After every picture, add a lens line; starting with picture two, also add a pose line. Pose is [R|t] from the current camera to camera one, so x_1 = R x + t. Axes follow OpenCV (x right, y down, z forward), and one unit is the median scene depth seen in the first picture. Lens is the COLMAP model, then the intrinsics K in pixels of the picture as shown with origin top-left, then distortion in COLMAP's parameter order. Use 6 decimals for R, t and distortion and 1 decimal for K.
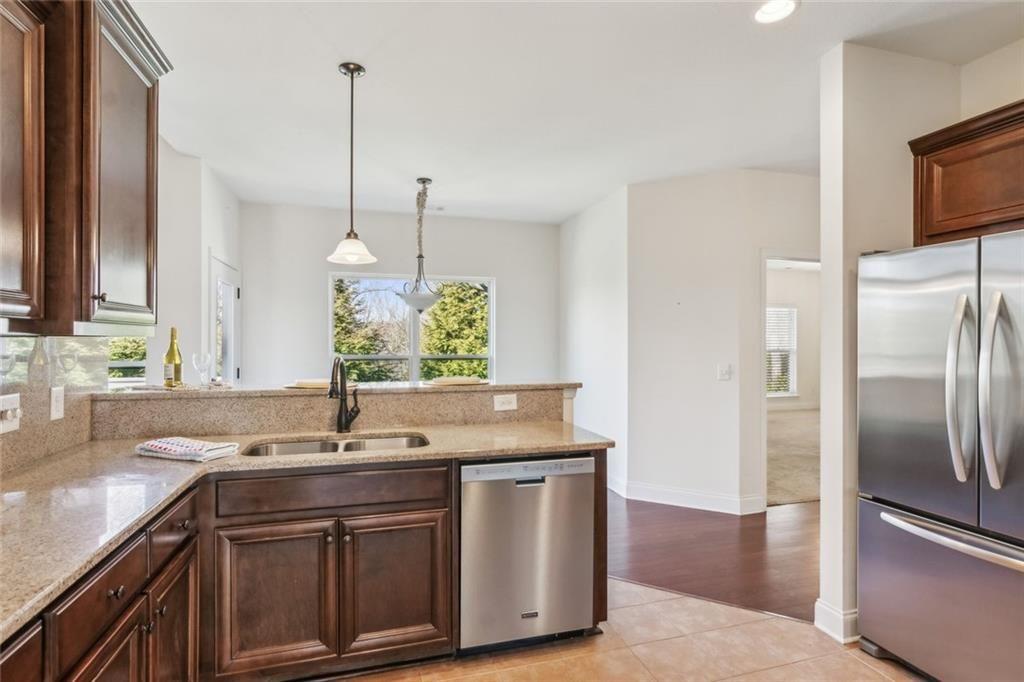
lens RADIAL K [[498.9, 0, 505.0], [0, 498.9, 342.8], [0, 0, 1]] dist [0.006316, -0.000030]
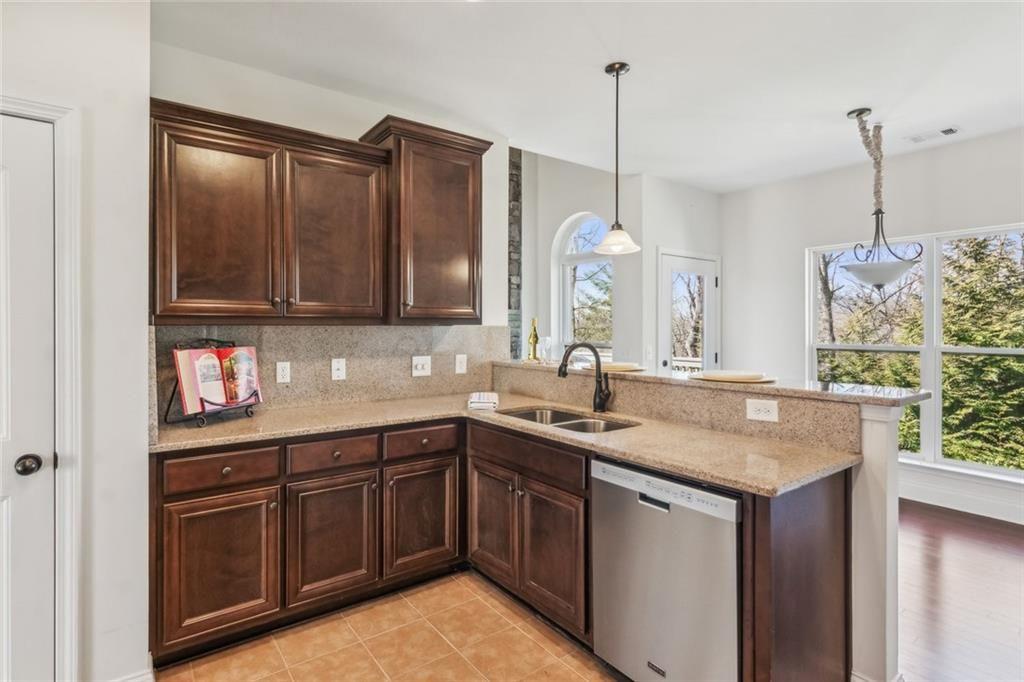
lens RADIAL K [[498.9, 0, 505.8], [0, 498.9, 333.1], [0, 0, 1]] dist [0.006316, -0.000030]
pose [[0.352832, 0.006347, -0.935665, 0.572202], [-0.000998, 0.999979, 0.006406, 0.001494], [0.935686, -0.001327, 0.352831, 0.396187]]
